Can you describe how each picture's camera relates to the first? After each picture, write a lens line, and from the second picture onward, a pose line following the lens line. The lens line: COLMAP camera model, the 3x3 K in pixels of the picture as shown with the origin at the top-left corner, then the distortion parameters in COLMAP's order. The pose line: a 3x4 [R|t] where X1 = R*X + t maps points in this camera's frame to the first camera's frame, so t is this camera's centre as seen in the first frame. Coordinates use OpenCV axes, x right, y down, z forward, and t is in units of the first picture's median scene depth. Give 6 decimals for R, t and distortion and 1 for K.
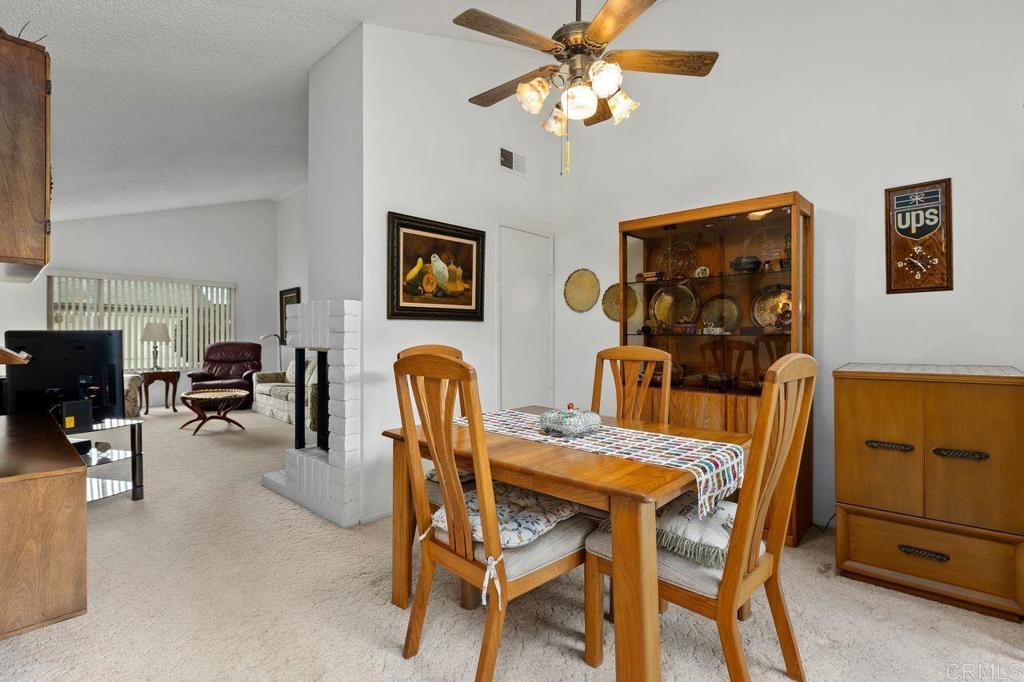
lens RADIAL K [[483.0, 0, 511.4], [0, 483.0, 342.1], [0, 0, 1]] dist [-0.001967, -0.000131]
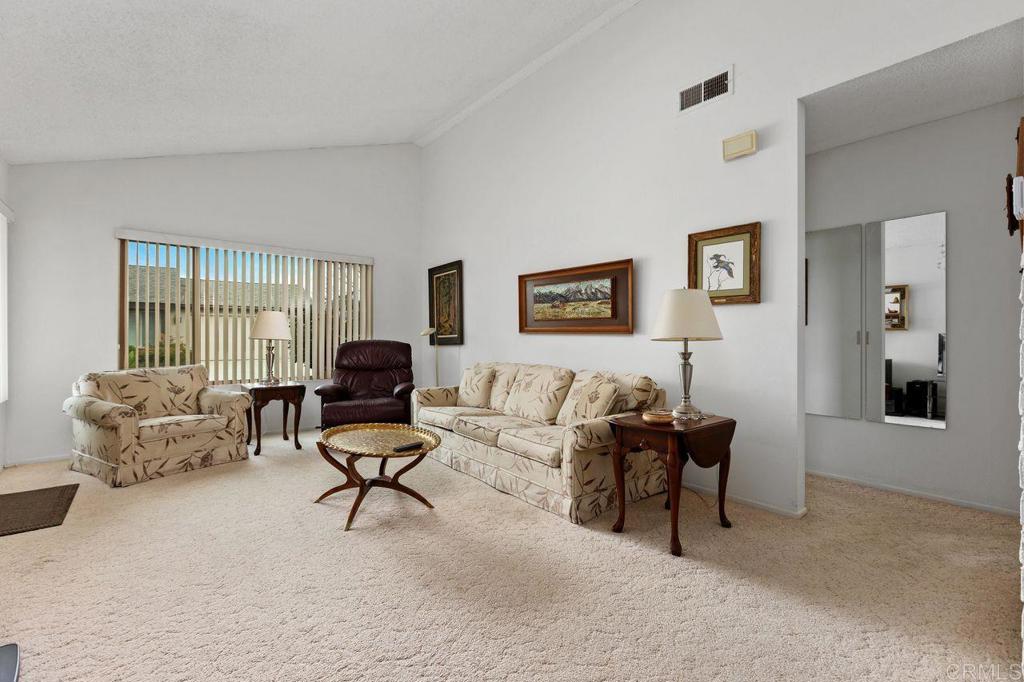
lens RADIAL K [[443.2, 0, 512.8], [0, 443.2, 337.9], [0, 0, 1]] dist [-0.018383, -0.000087]
pose [[0.993029, -0.001394, -0.117862, -0.335666], [0.000830, 0.999988, -0.004834, -0.000474], [0.117867, 0.004703, 0.993018, 0.438942]]
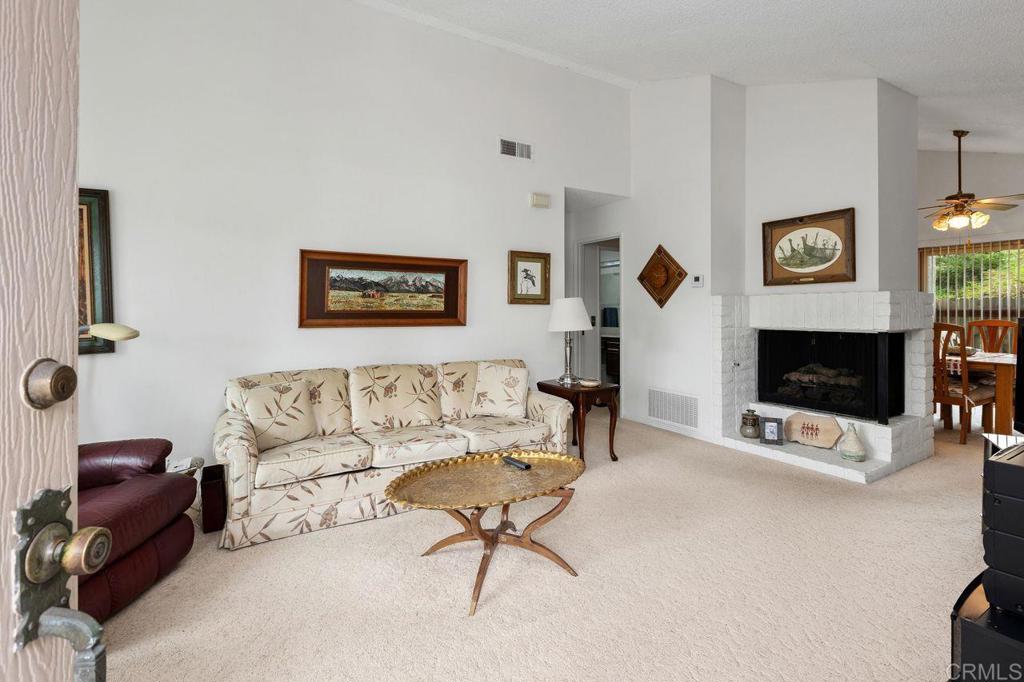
lens RADIAL K [[483.0, 0, 505.2], [0, 483.0, 308.2], [0, 0, 1]] dist [-0.001967, -0.000131]
pose [[0.264437, -0.000077, 0.964403, -0.817774], [0.017129, 0.999843, -0.004617, -0.024535], [-0.964251, 0.017740, 0.264396, 0.720092]]
